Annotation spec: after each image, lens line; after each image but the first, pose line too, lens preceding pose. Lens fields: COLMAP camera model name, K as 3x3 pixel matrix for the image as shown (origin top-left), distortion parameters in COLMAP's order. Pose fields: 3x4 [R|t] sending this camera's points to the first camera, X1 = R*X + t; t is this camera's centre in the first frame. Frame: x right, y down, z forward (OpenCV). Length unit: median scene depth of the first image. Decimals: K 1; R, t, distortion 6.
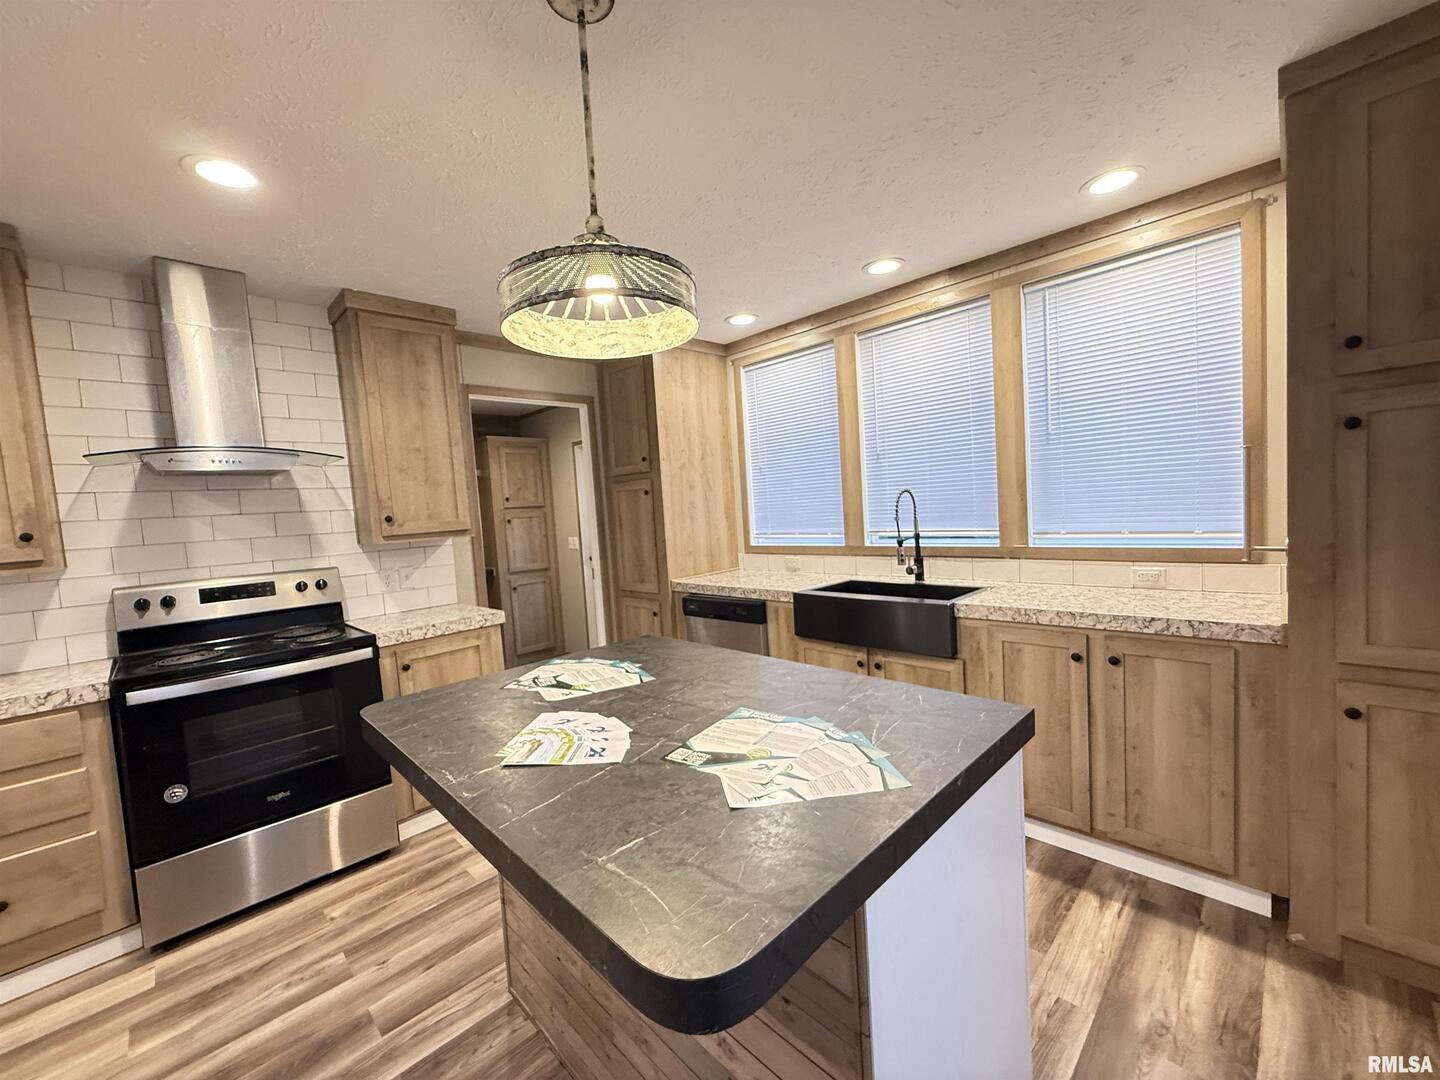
lens RADIAL K [[574.0, 0, 716.4], [0, 574.0, 543.2], [0, 0, 1]] dist [-0.000953, 0.000319]
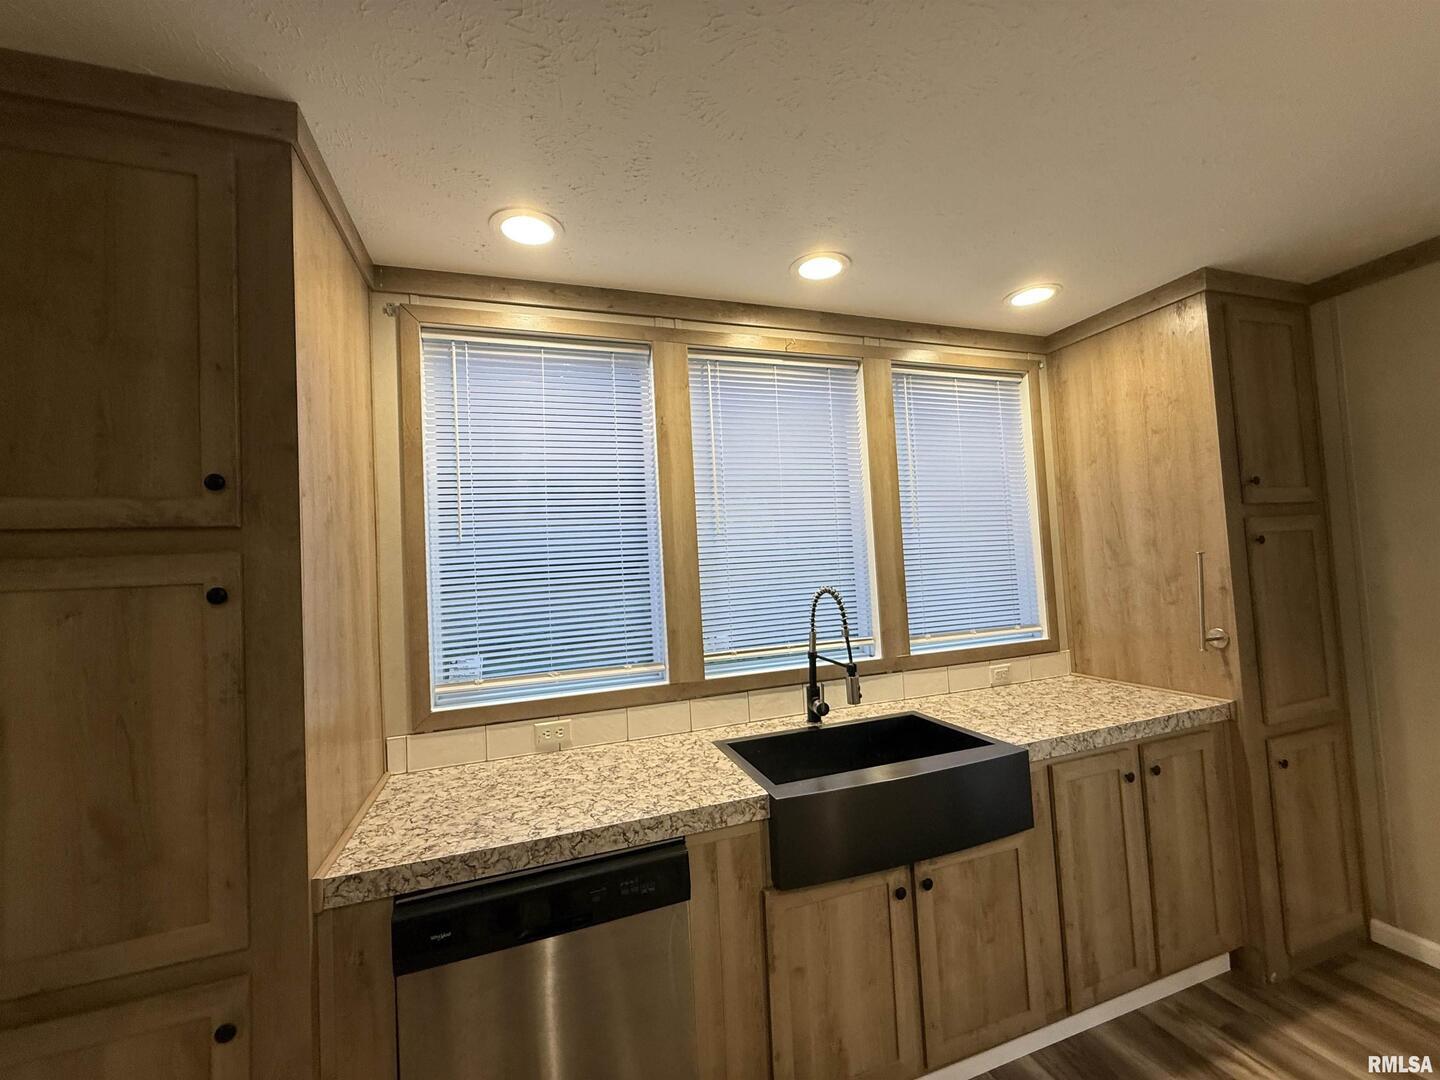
lens RADIAL K [[574.0, 0, 715.8], [0, 574.0, 544.2], [0, 0, 1]] dist [-0.000953, 0.000319]
pose [[0.444857, 0.073162, 0.892608, -0.364583], [0.082584, 0.989061, -0.122225, -0.078544], [-0.891786, 0.128088, 0.433949, 0.870391]]
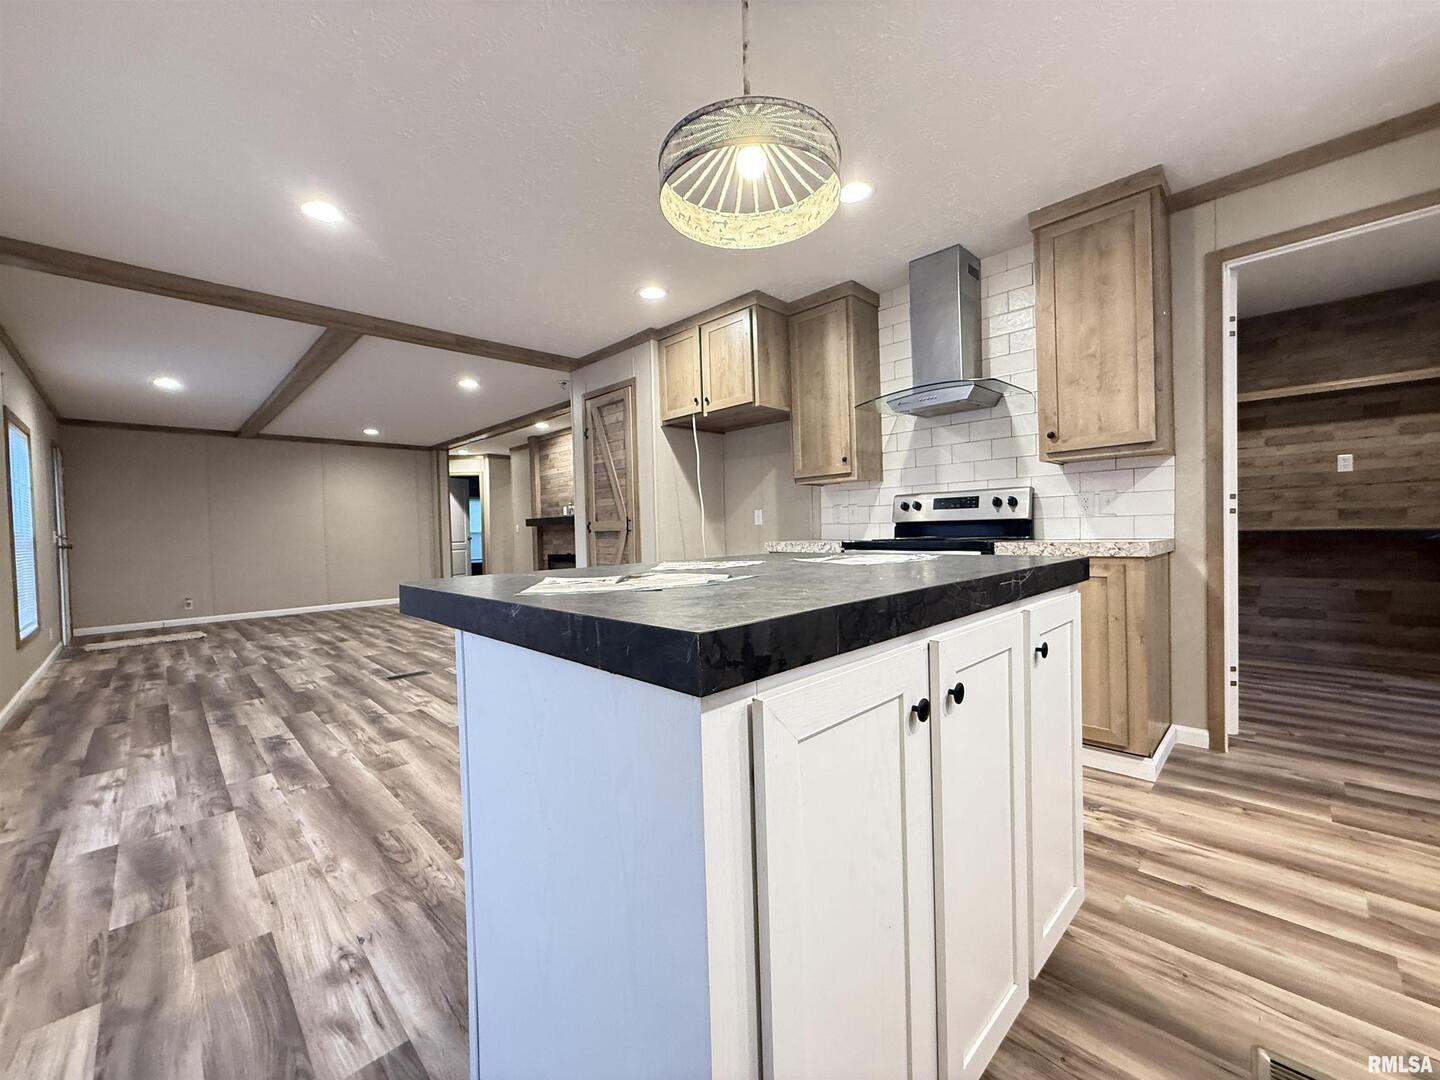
lens RADIAL K [[574.0, 0, 715.9], [0, 574.0, 543.4], [0, 0, 1]] dist [-0.000953, 0.000319]
pose [[0.000895, 0.088023, -0.996118, 0.421972], [-0.037591, 0.995417, 0.087928, 0.077659], [0.999293, 0.037366, 0.004199, 0.433019]]
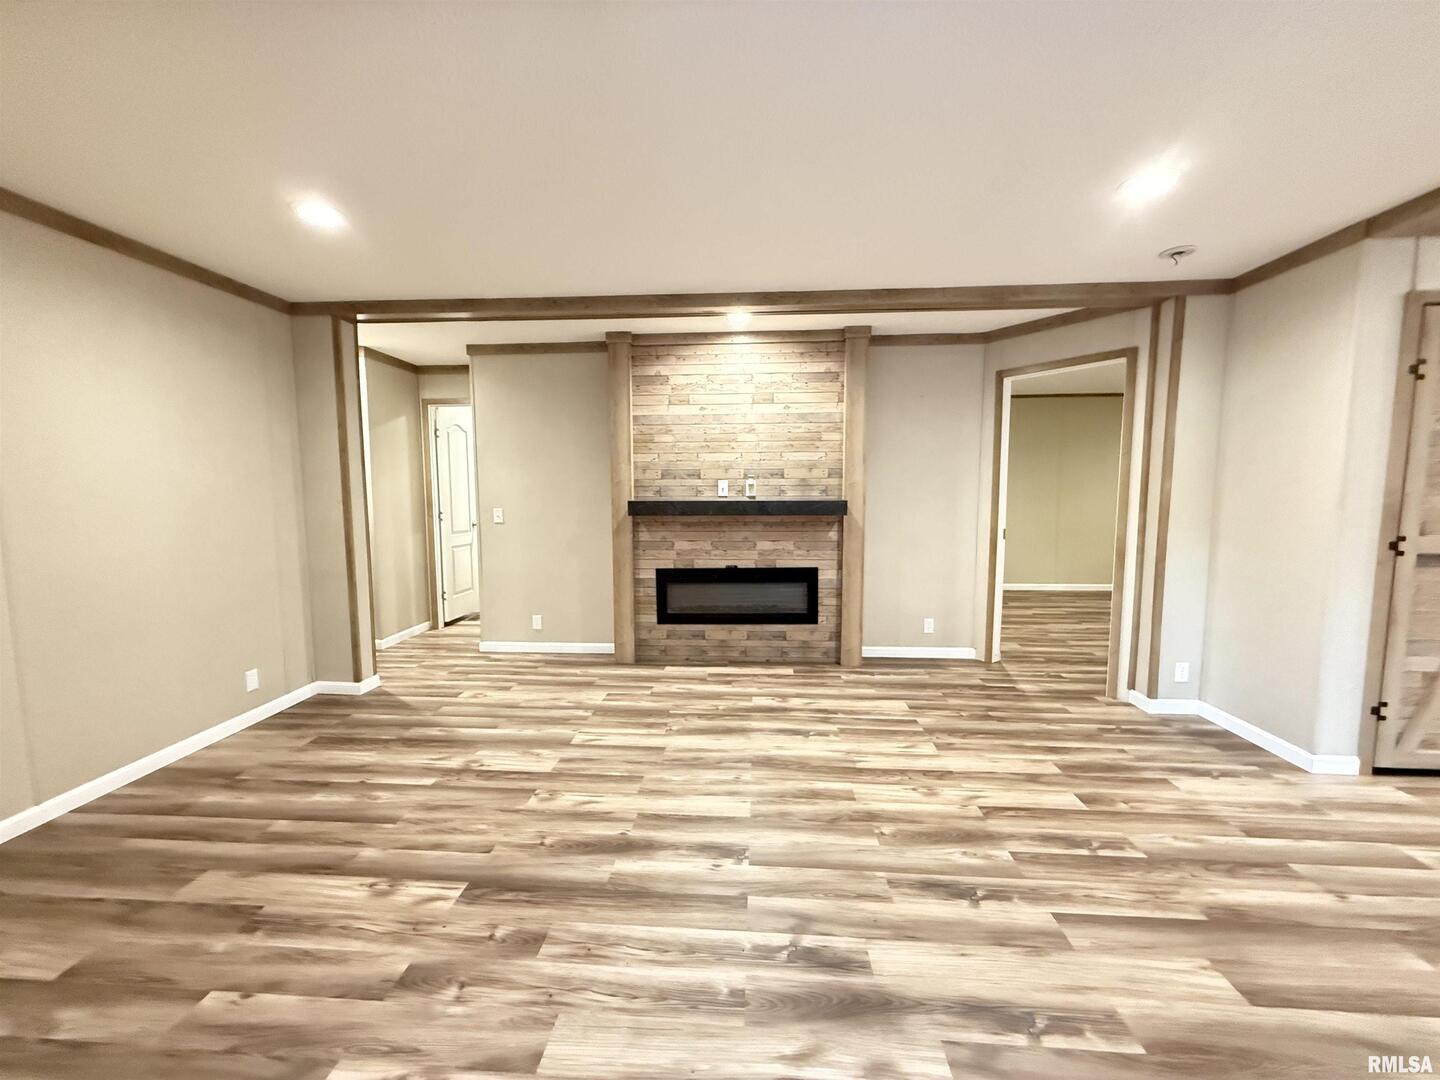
lens RADIAL K [[574.0, 0, 716.2], [0, 574.0, 542.8], [0, 0, 1]] dist [-0.000953, 0.000319]
pose [[0.656664, 0.132856, -0.742389, -1.370233], [-0.086267, 0.991133, 0.101065, 0.194181], [0.749233, -0.002322, 0.662303, -1.424090]]
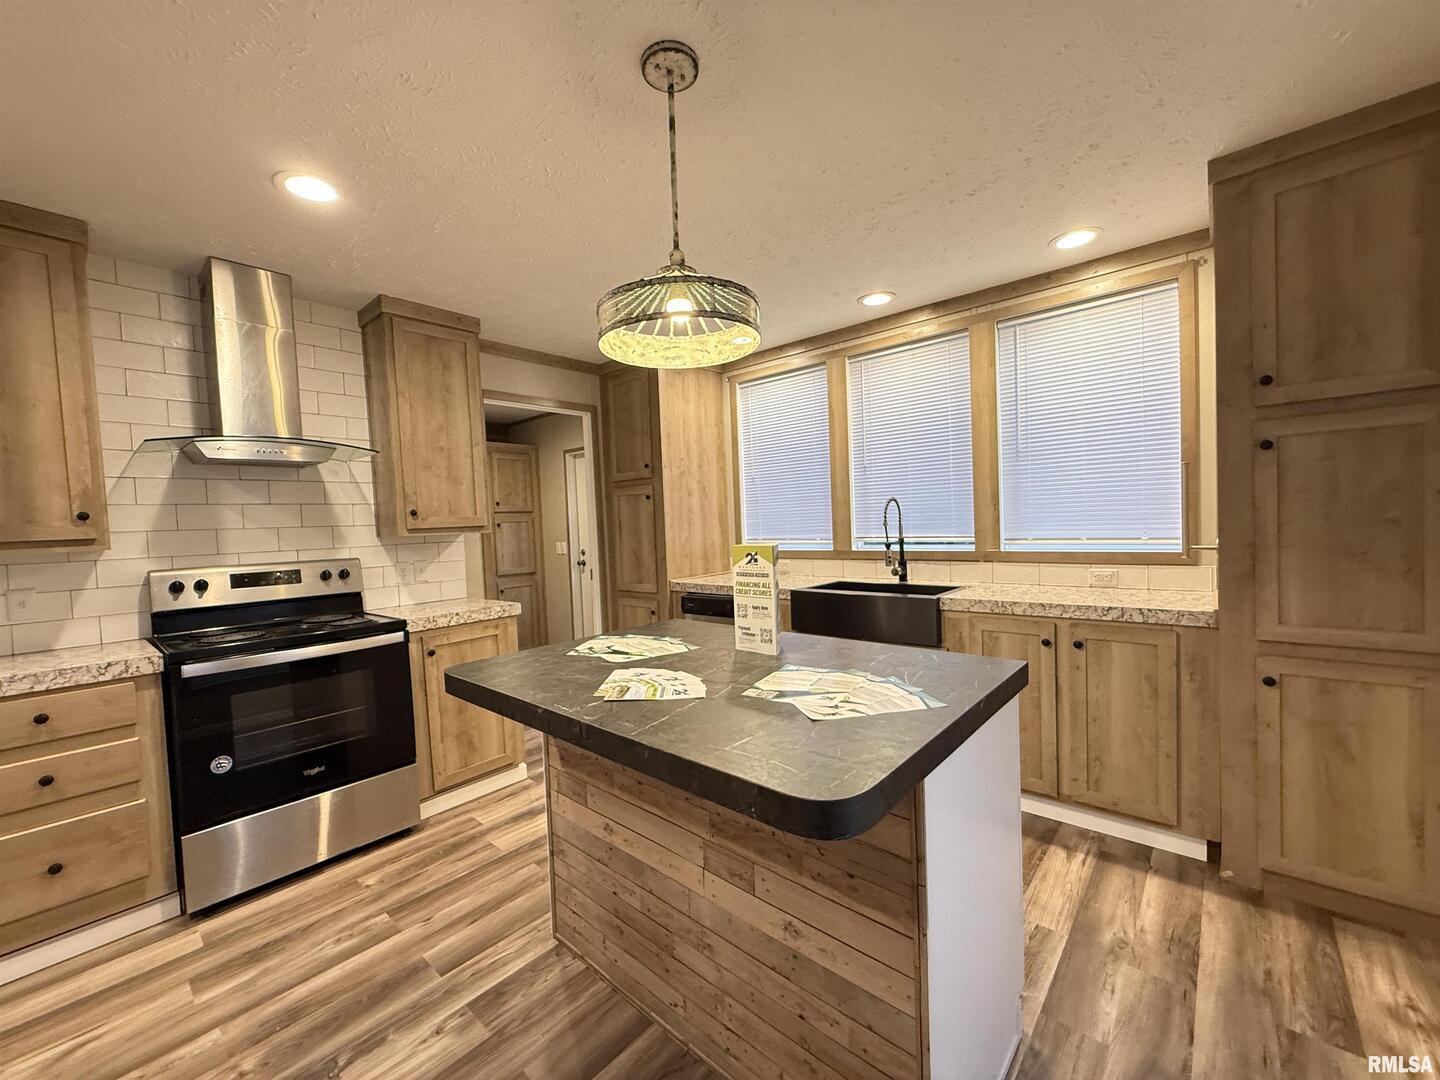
lens RADIAL K [[574.0, 0, 716.4], [0, 574.0, 543.5], [0, 0, 1]] dist [-0.000953, 0.000319]
pose [[0.997476, 0.020708, 0.067913, -0.088862], [-0.018719, 0.999380, -0.029808, 0.035277], [-0.068488, 0.028462, 0.997246, -0.084524]]
